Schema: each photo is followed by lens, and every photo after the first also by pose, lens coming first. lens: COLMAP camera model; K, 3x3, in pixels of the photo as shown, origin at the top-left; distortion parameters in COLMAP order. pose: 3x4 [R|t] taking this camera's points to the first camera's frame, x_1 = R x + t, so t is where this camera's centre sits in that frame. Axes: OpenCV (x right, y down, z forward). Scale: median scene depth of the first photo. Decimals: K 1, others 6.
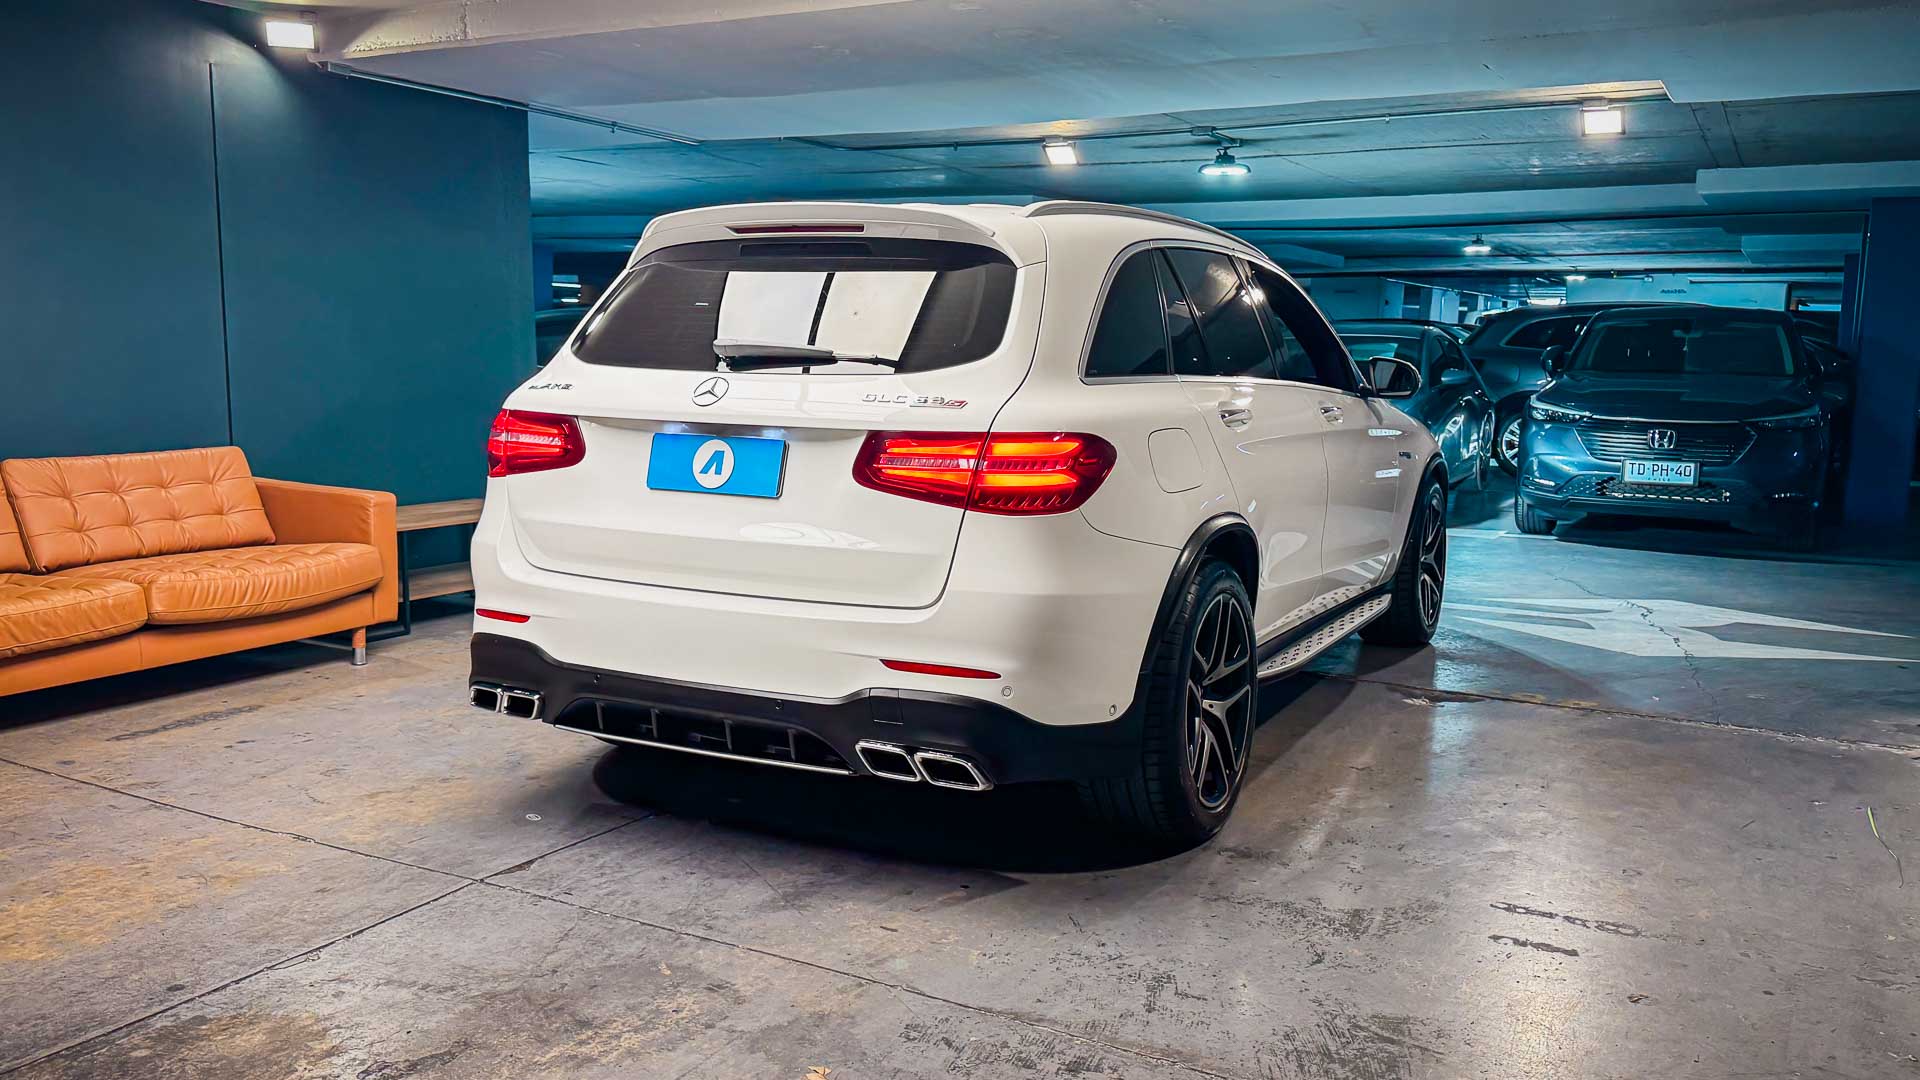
lens RADIAL K [[1505.2, 0, 952.1], [0, 1505.2, 537.9], [0, 0, 1]] dist [0.065131, -0.107690]
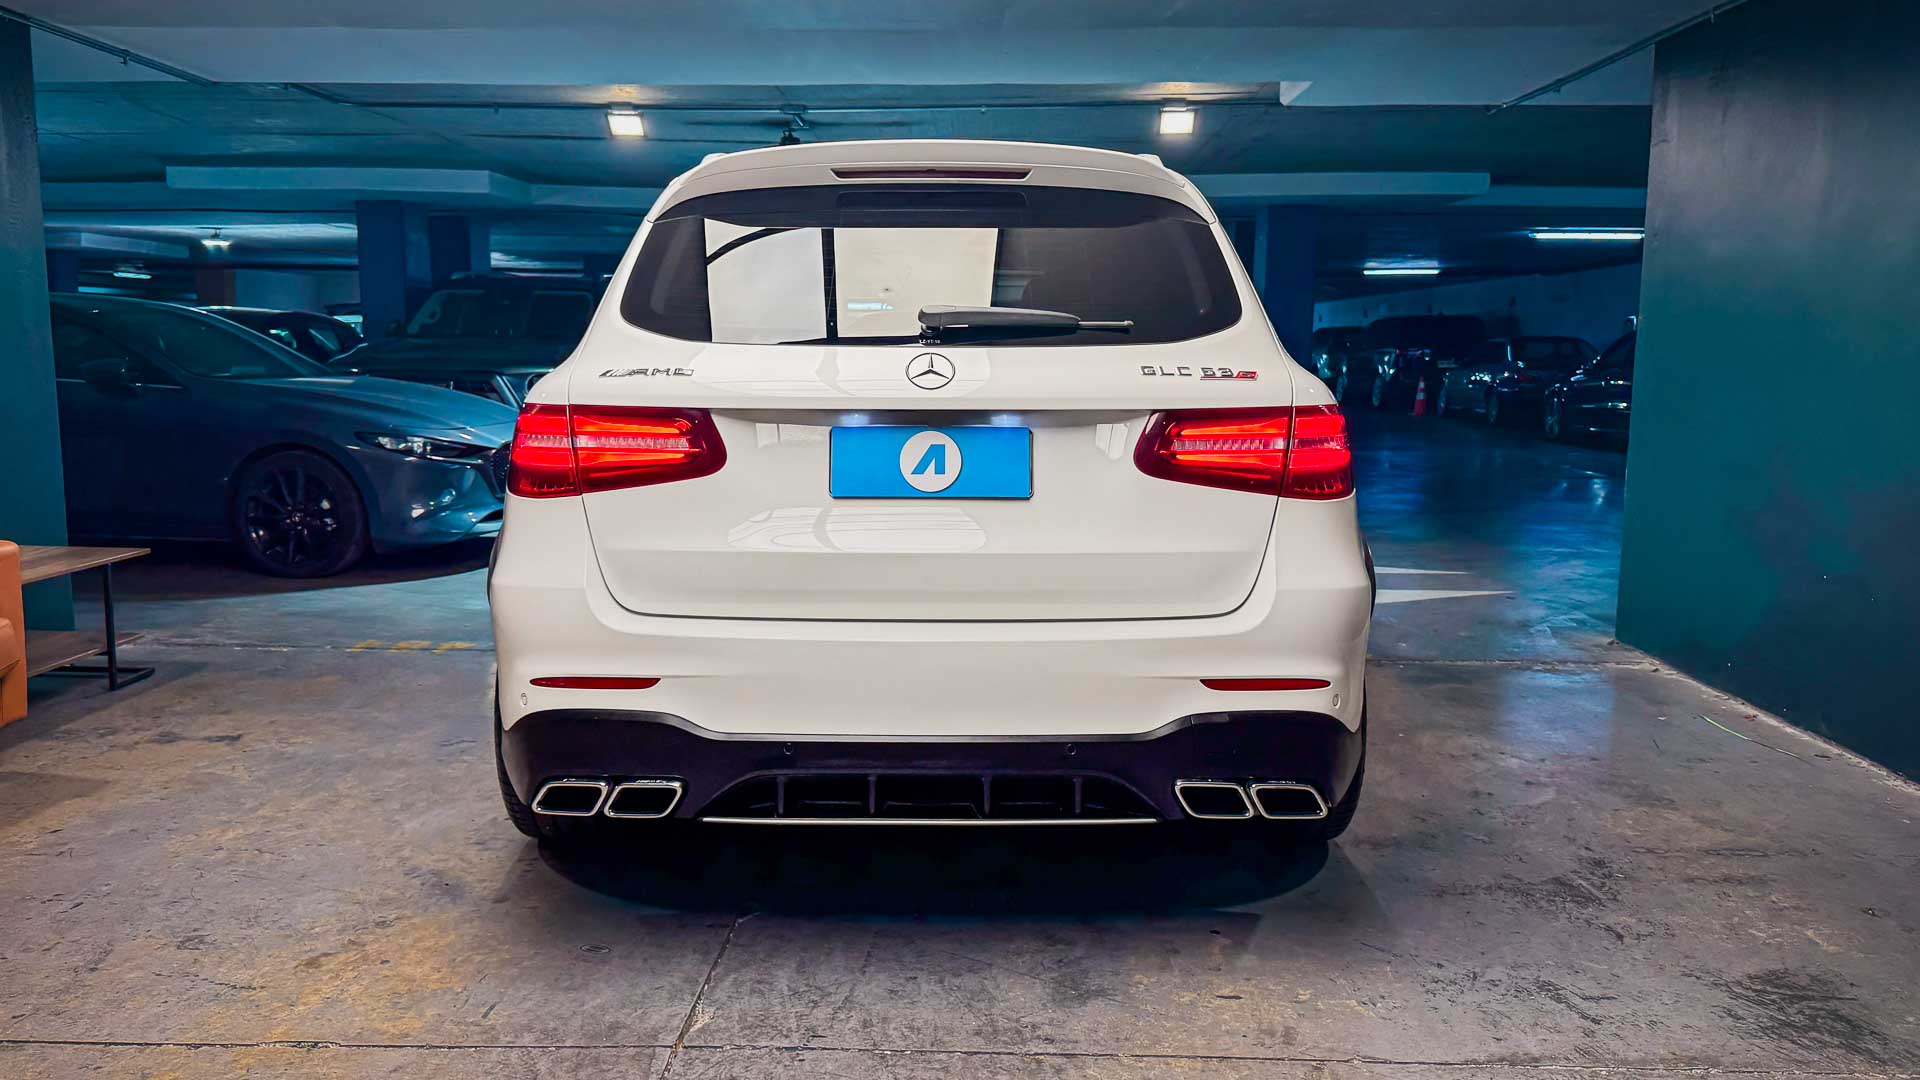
lens RADIAL K [[1505.2, 0, 927.3], [0, 1505.2, 529.3], [0, 0, 1]] dist [0.065131, -0.107690]
pose [[0.888991, -0.068433, 0.452783, -0.520128], [0.070482, 0.997436, 0.012367, -0.023007], [-0.452469, 0.020919, 0.891535, 0.290612]]
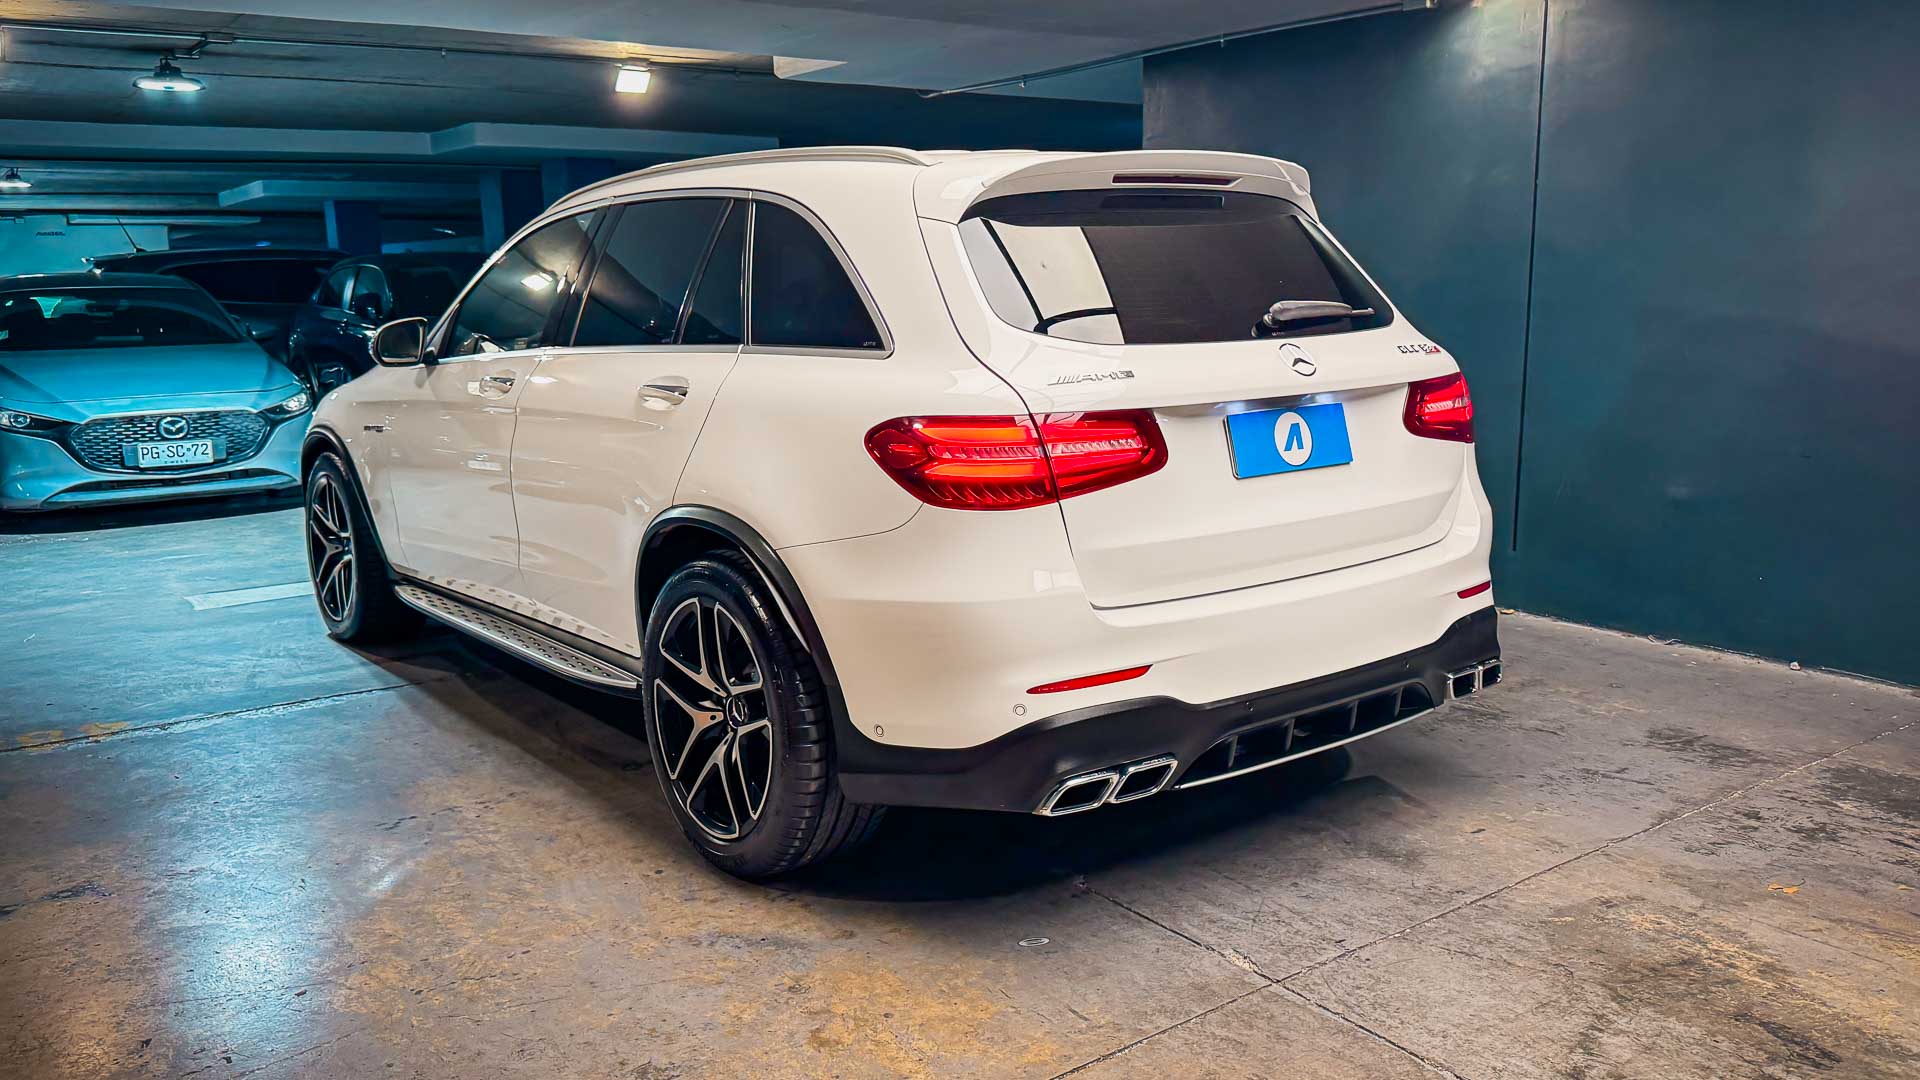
lens RADIAL K [[1505.2, 0, 965.0], [0, 1505.2, 535.2], [0, 0, 1]] dist [0.065131, -0.107690]
pose [[0.418803, -0.177912, 0.890478, -1.064610], [0.145146, 0.981127, 0.127759, -0.137140], [-0.896402, 0.075743, 0.436722, 0.778592]]
